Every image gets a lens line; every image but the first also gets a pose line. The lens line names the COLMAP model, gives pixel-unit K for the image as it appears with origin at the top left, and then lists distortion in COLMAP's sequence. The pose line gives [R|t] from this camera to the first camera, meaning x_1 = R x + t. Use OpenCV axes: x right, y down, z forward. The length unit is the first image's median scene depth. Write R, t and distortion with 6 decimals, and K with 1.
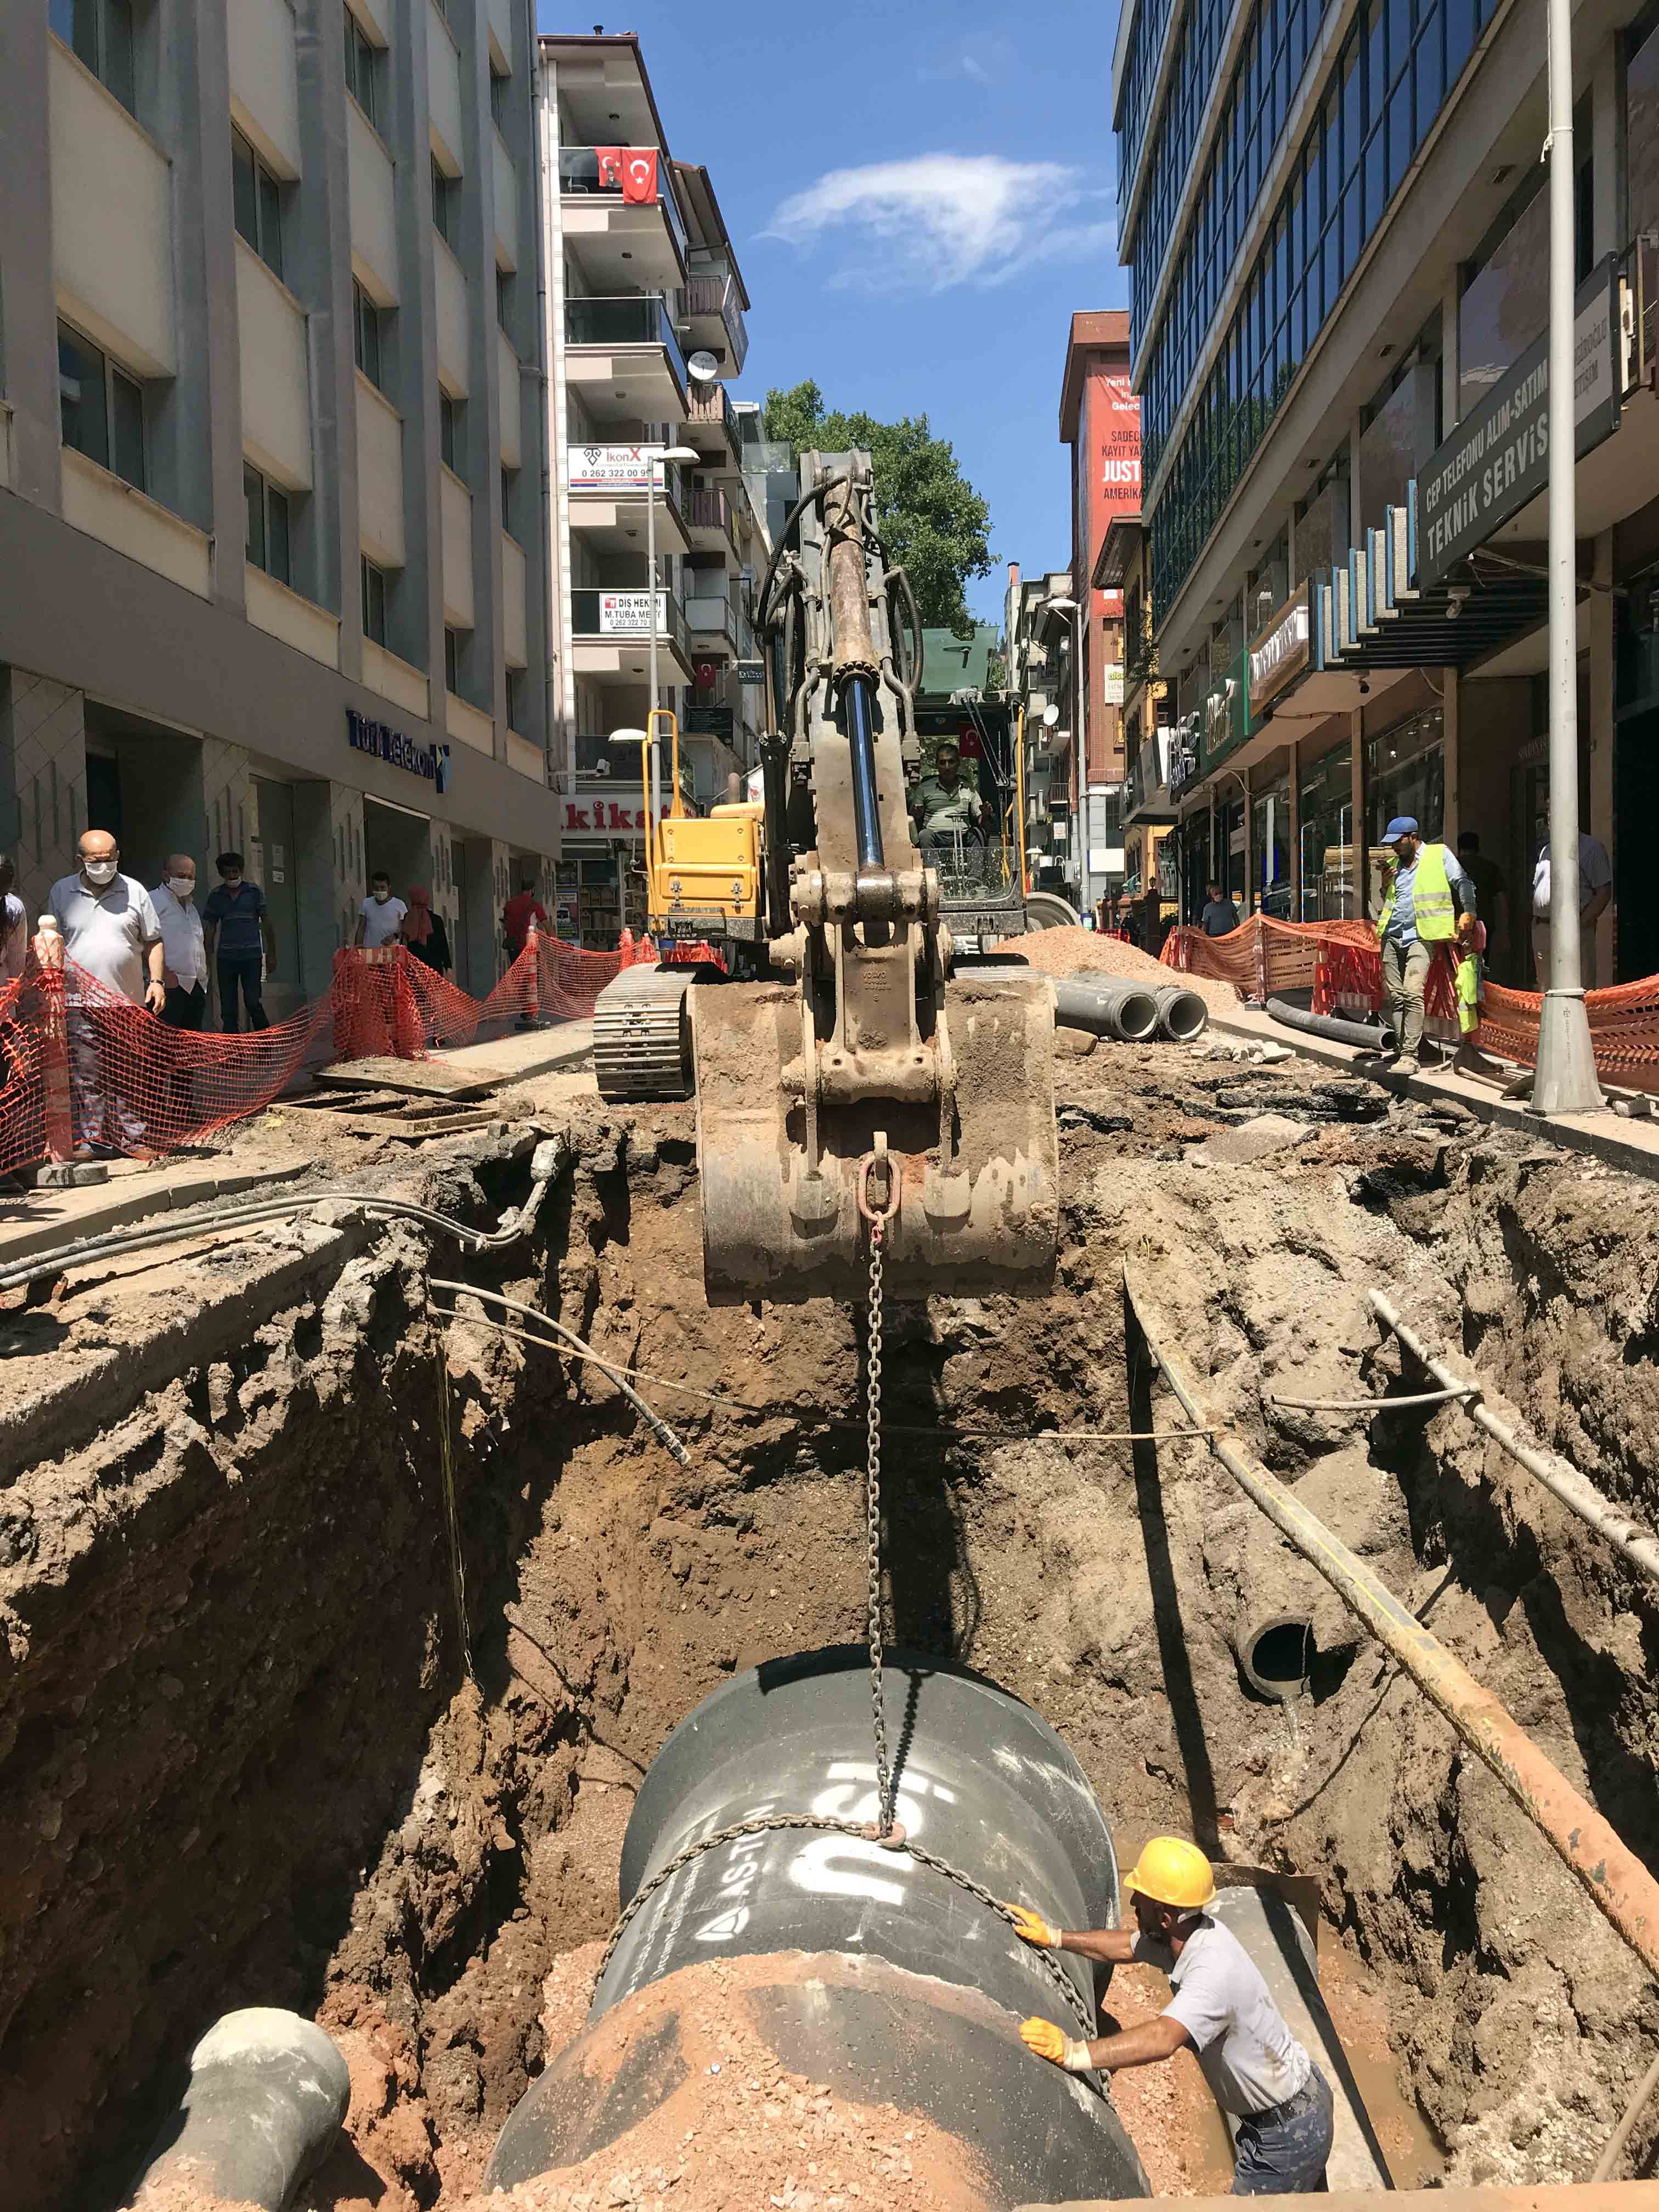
lens RADIAL K [[1800.9, 0, 781.4], [0, 1800.9, 1044.2], [0, 0, 1]] dist [0.004607, 0.011347]
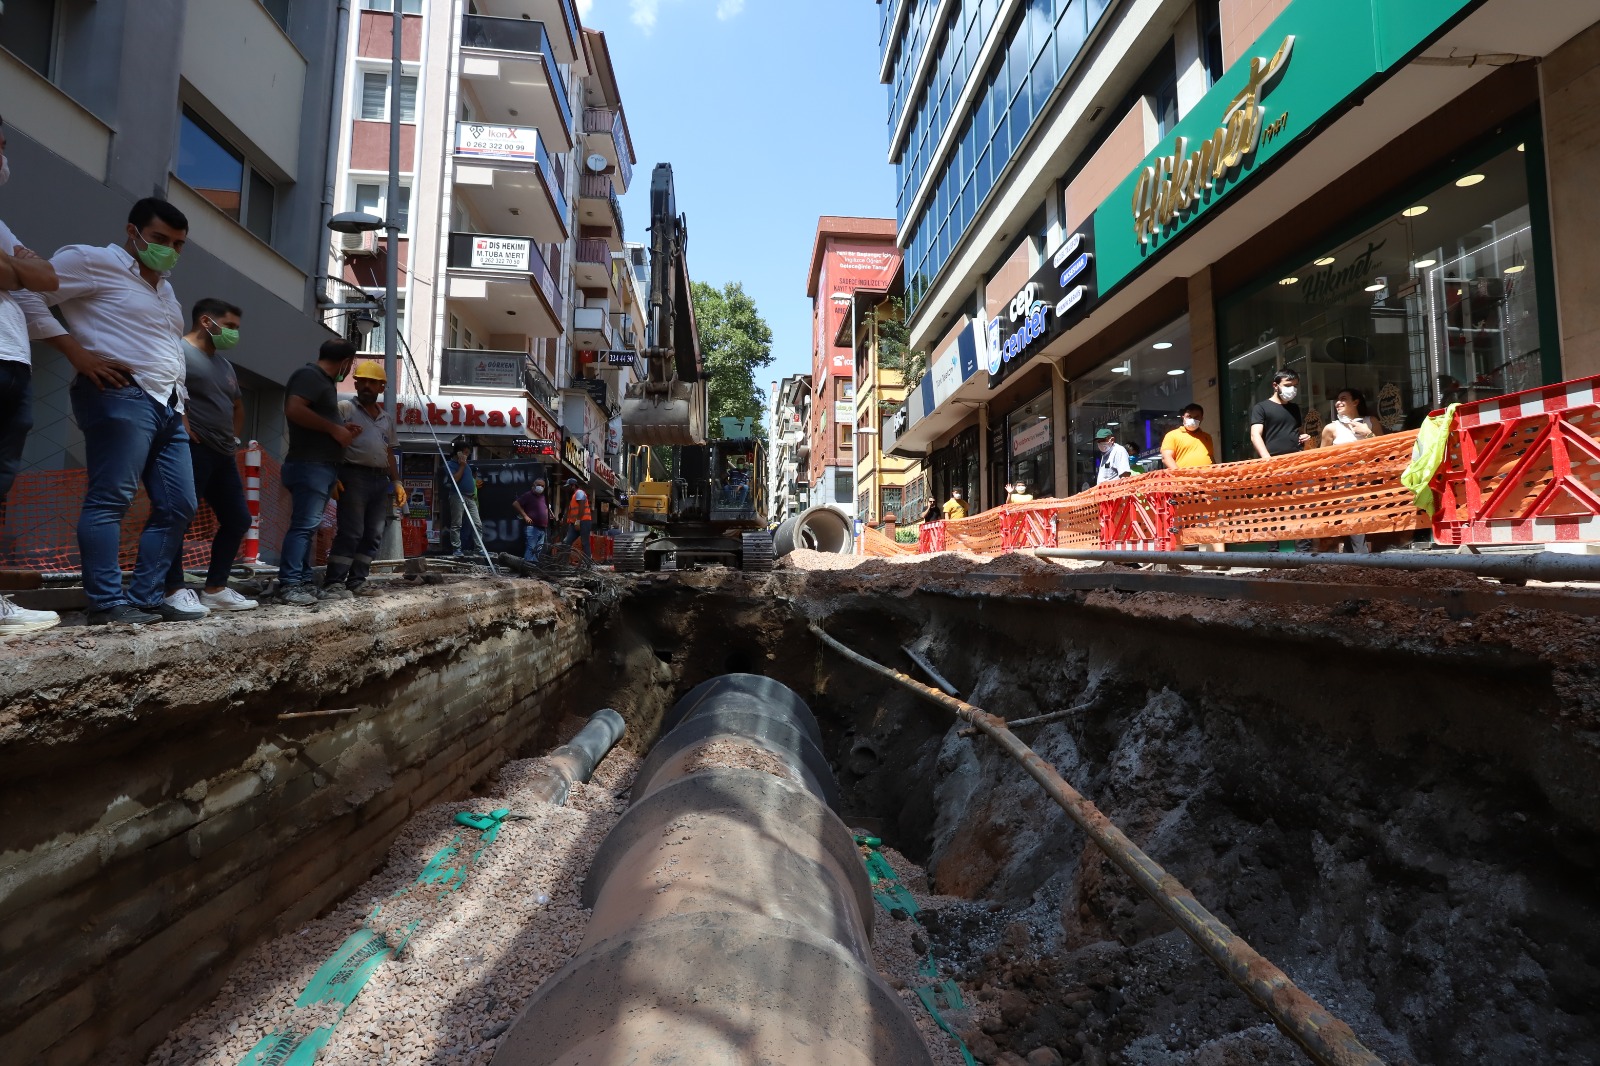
lens RADIAL K [[780.4, 0, 803.3], [0, 780.4, 529.5], [0, 0, 1]] dist [-0.070007, 0.030064]
pose [[0.982976, 0.039987, 0.179331, 0.100543], [-0.020918, 0.994040, -0.106989, -0.016989], [-0.182540, 0.101417, 0.977954, 1.506950]]
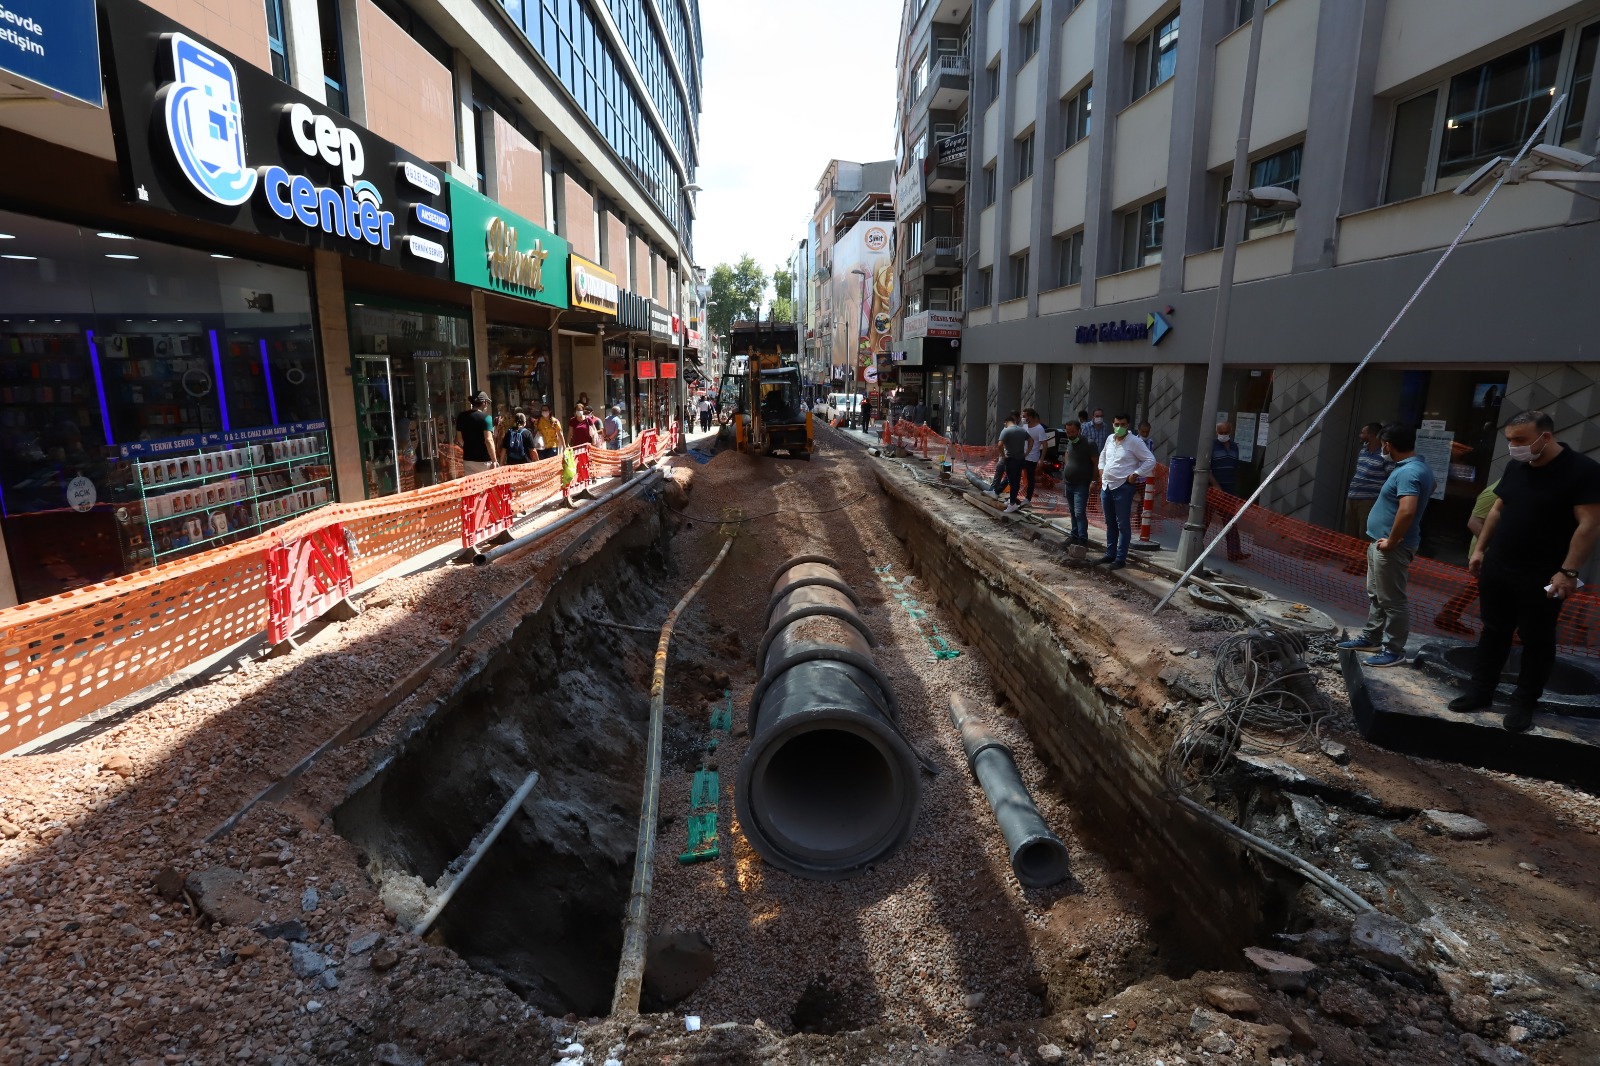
lens RADIAL K [[781.7, 0, 803.2], [0, 781.7, 531.8], [0, 0, 1]] dist [-0.080587, 0.042547]
pose [[-0.991501, 0.042381, -0.123002, 0.289863], [0.012069, 0.971339, 0.237394, -0.270315], [0.129538, 0.233892, -0.963595, 2.956674]]
